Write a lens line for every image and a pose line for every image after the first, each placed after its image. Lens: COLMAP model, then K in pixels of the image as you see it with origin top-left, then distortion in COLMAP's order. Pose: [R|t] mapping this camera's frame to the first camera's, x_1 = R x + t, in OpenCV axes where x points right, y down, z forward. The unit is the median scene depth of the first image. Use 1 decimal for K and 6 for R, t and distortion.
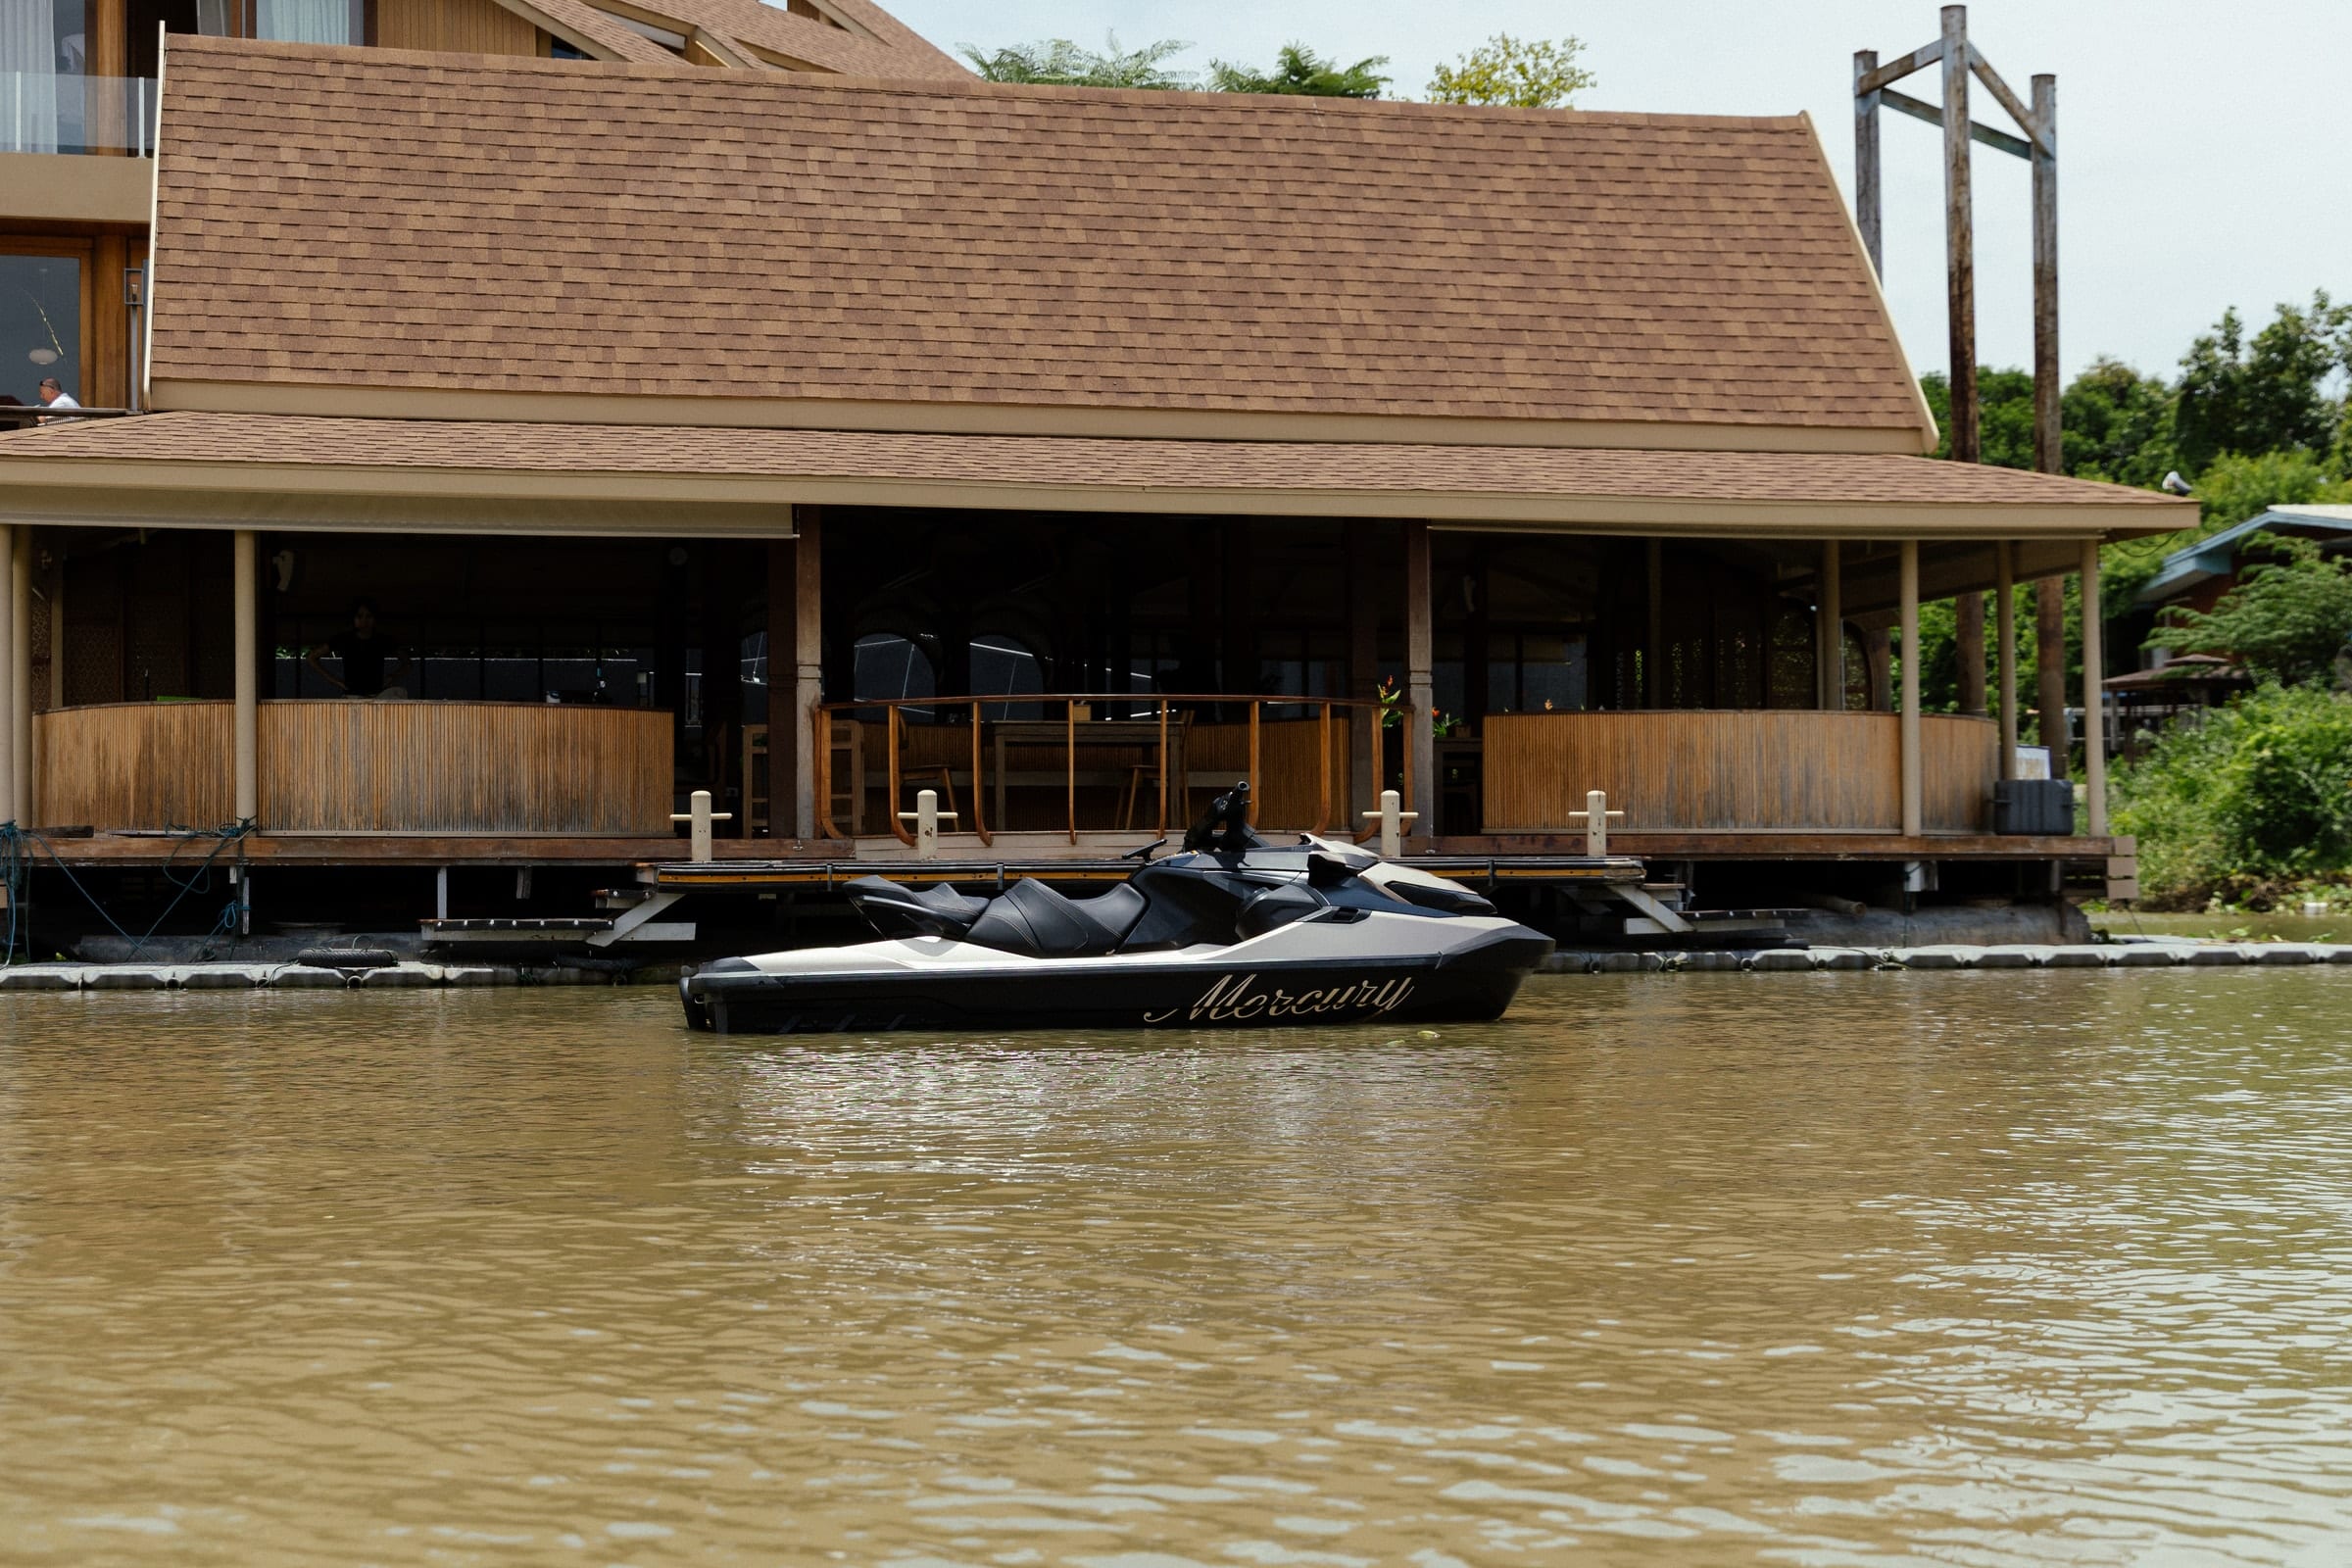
lens RADIAL K [[3741.1, 0, 1213.7], [0, 3741.1, 784.3], [0, 0, 1]] dist [0.062149, 0.091464]
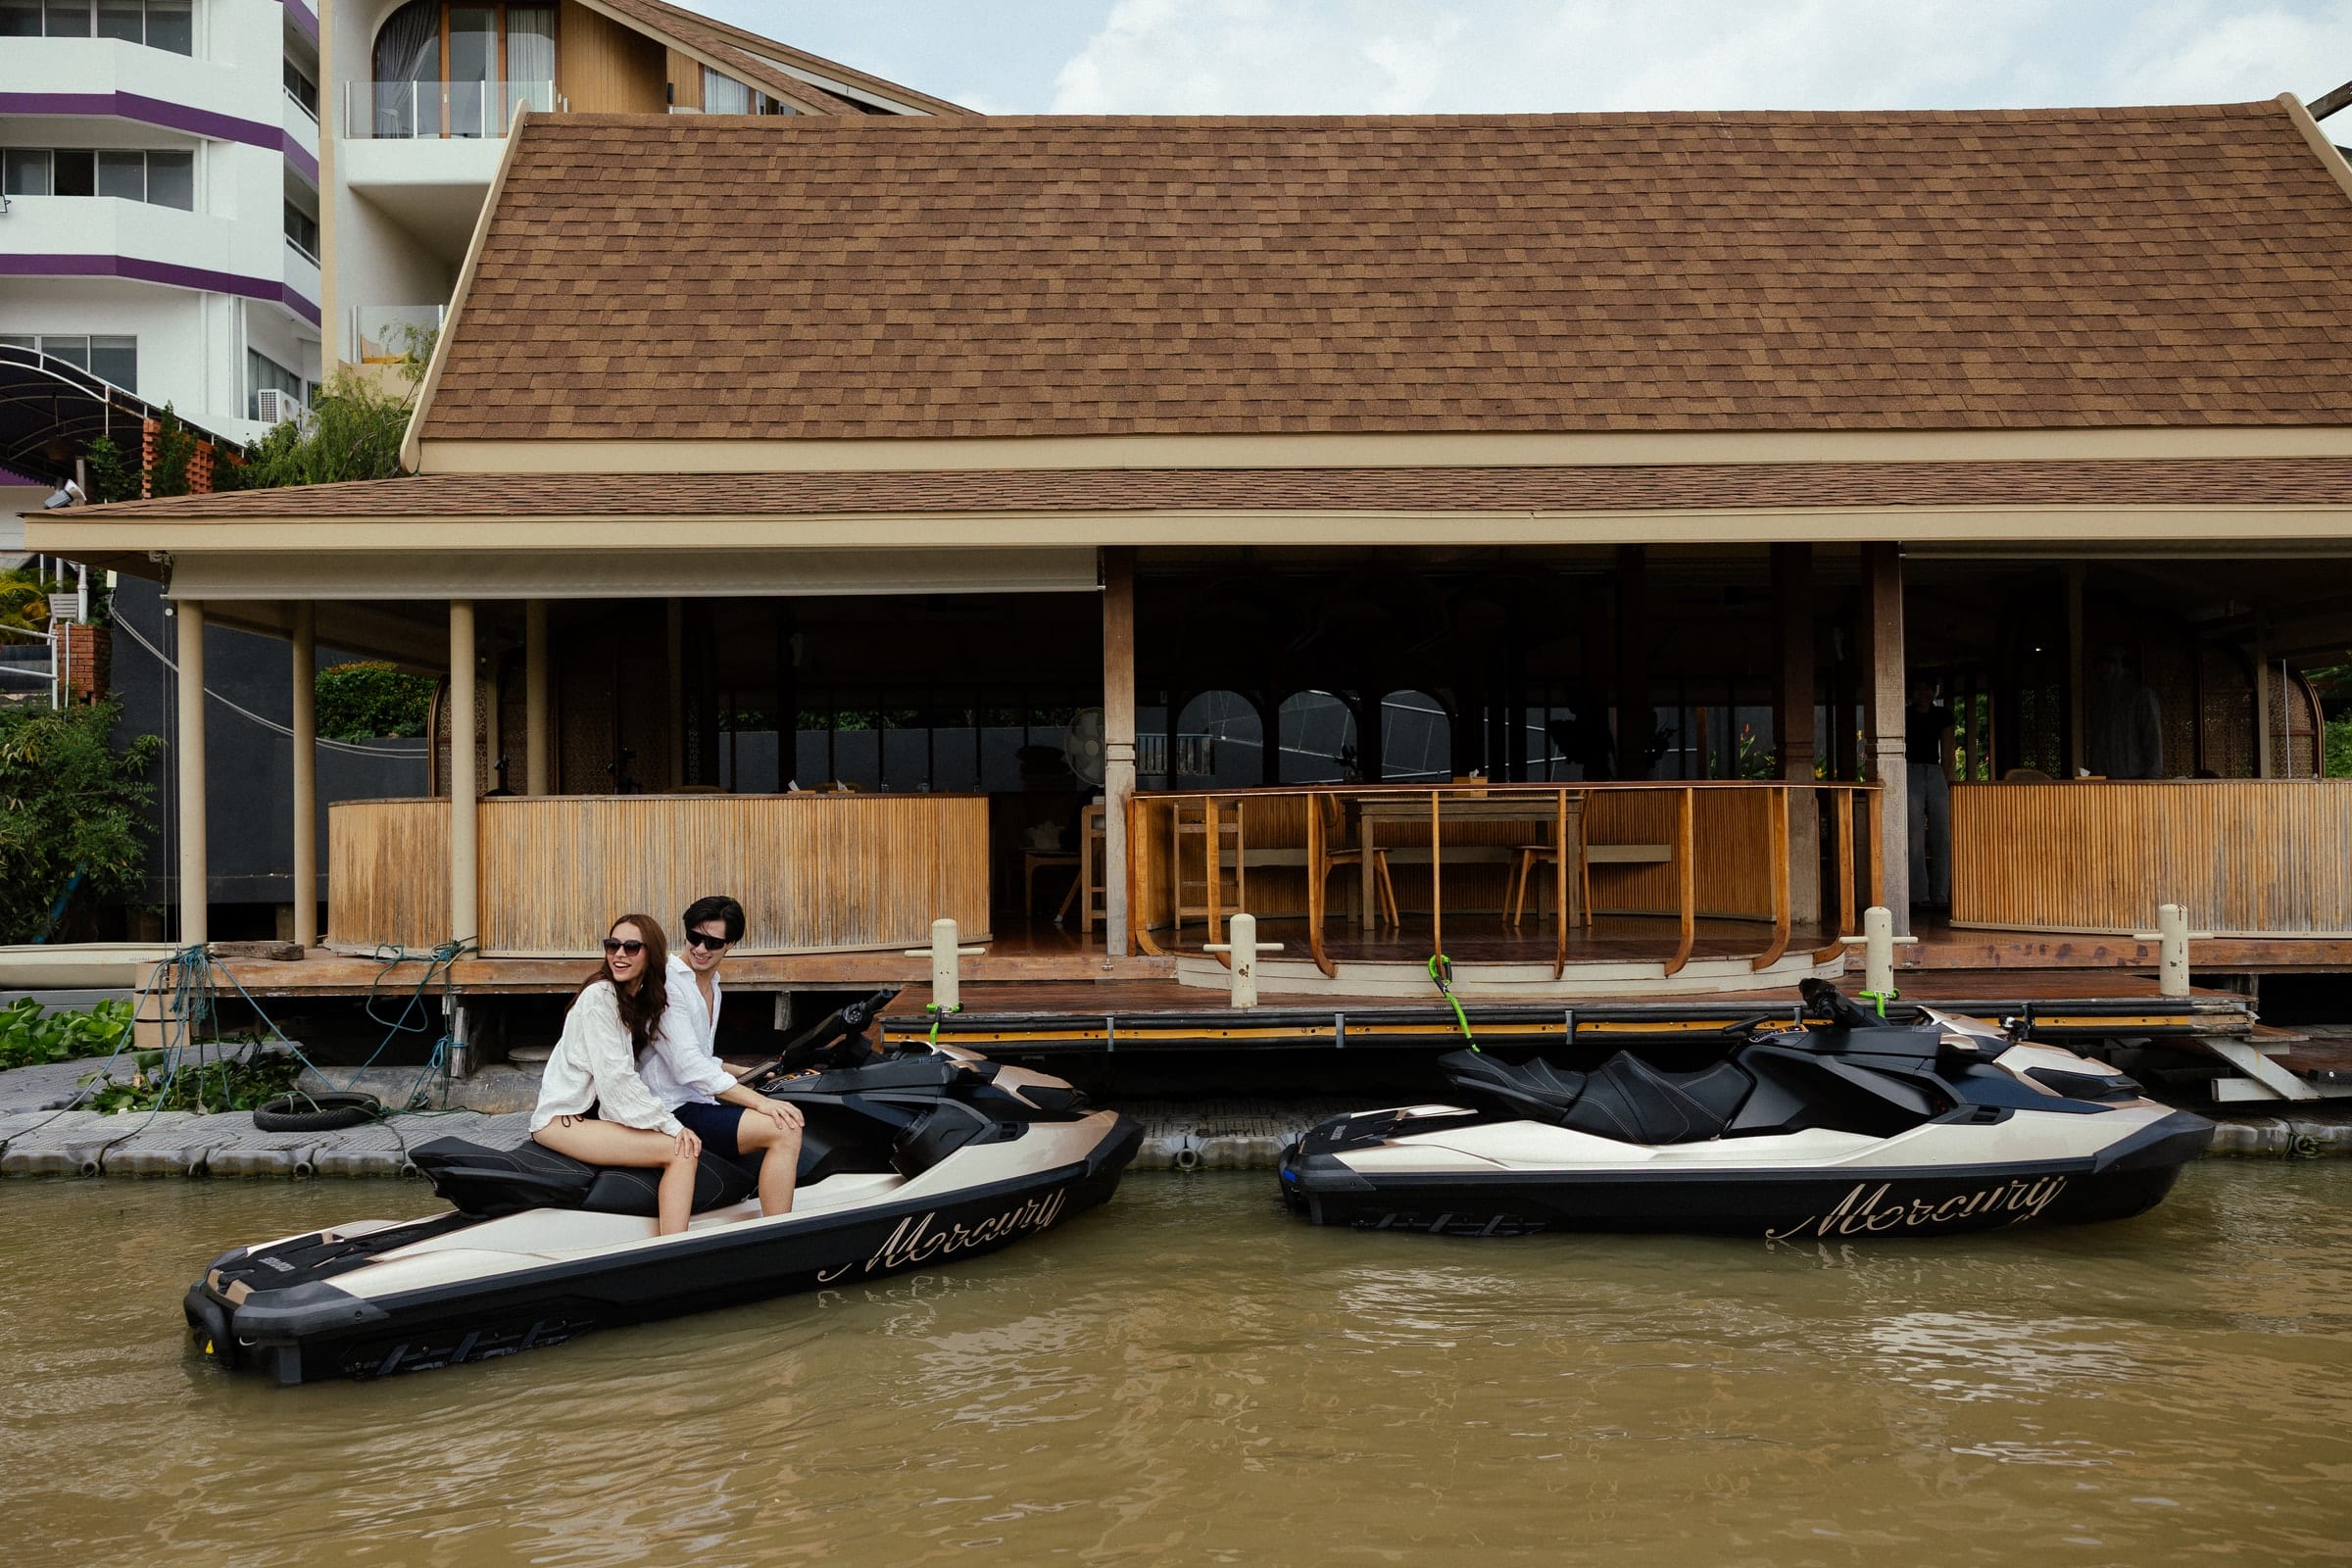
lens RADIAL K [[1882.5, 0, 1141.3], [0, 1882.5, 786.6], [0, 0, 1]] dist [-0.005086, 0.027706]
pose [[0.974071, -0.008165, -0.226094, -0.008983], [0.012038, 0.999803, 0.015757, -0.026399], [0.225921, -0.018070, 0.973978, 0.543339]]
